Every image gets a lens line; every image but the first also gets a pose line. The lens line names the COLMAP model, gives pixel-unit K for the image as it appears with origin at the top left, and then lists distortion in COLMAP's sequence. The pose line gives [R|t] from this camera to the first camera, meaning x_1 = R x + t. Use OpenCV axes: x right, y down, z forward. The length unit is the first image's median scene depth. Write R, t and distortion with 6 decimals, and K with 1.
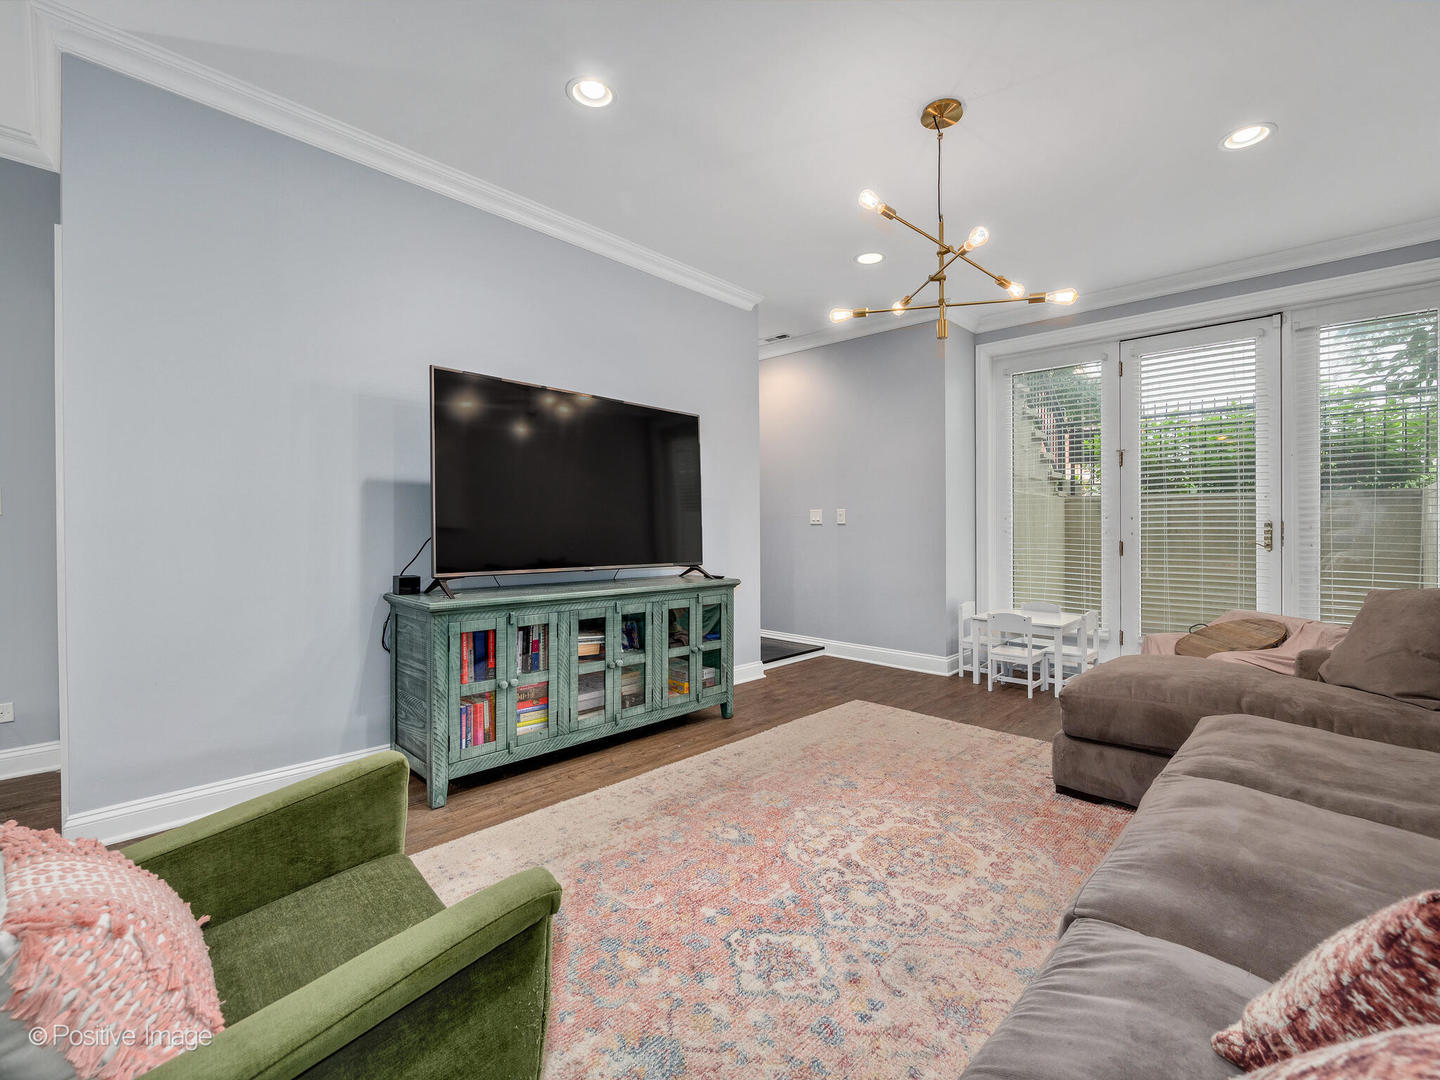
lens RADIAL K [[645.0, 0, 716.6], [0, 645.0, 530.7], [0, 0, 1]] dist [0.001291, -0.001178]
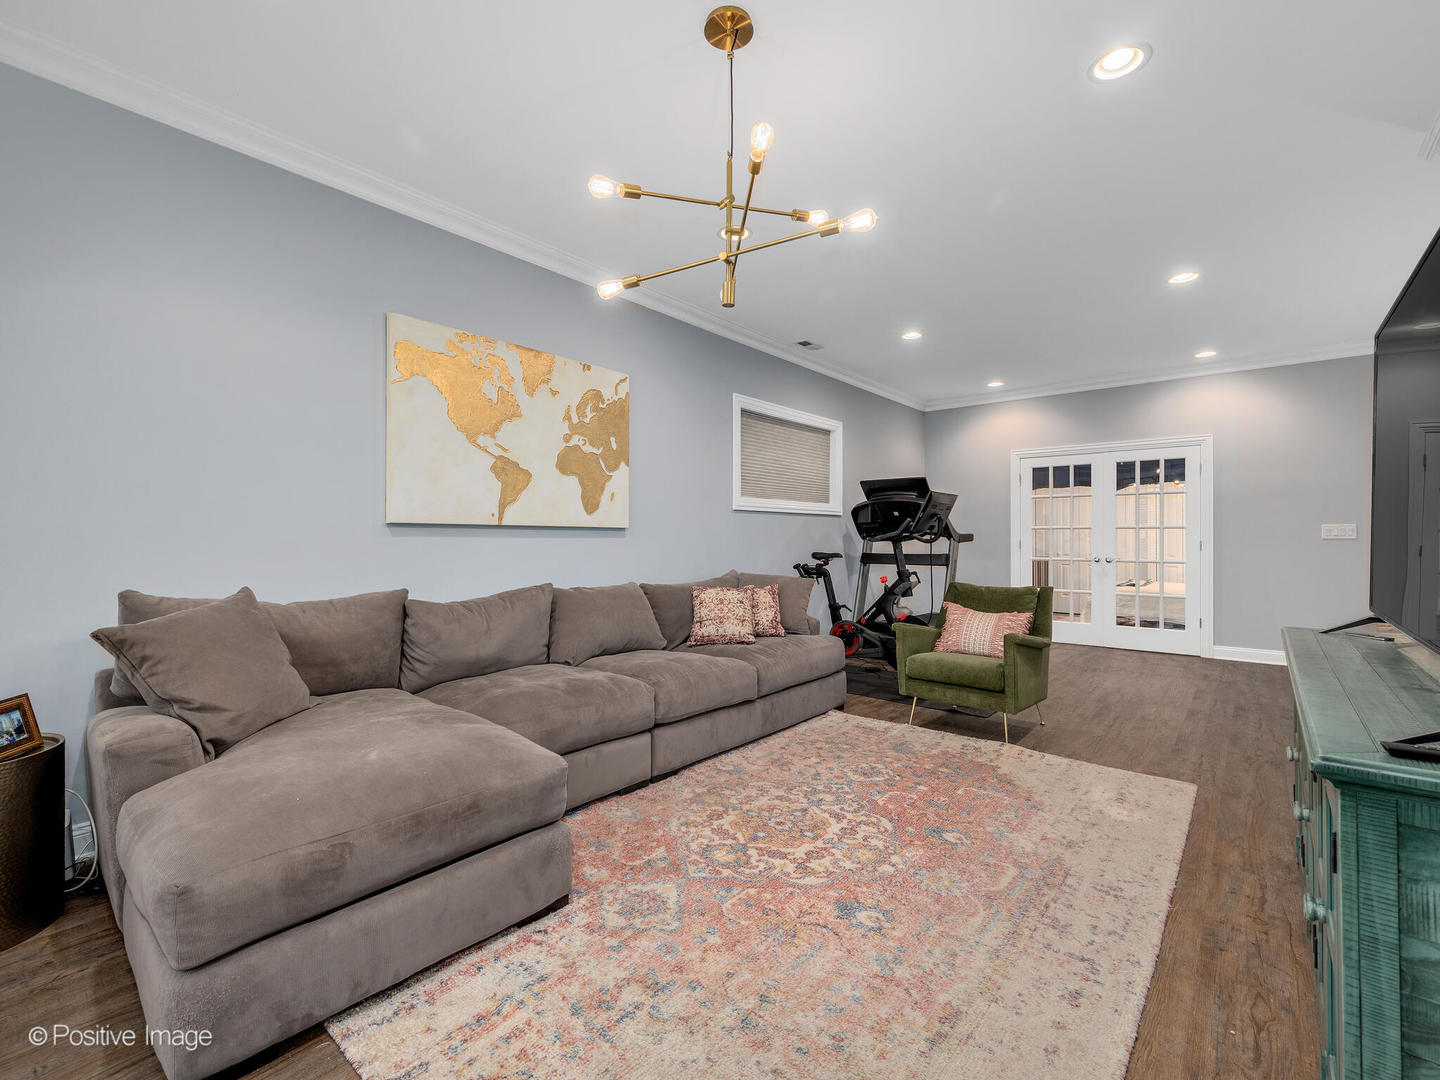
lens RADIAL K [[645.0, 0, 717.0], [0, 645.0, 538.1], [0, 0, 1]] dist [0.001291, -0.001178]
pose [[-0.997749, -0.005236, -0.066861, 0.467887], [-0.005586, 0.999972, 0.005048, -0.016926], [0.066833, 0.005410, -0.997750, 1.991710]]
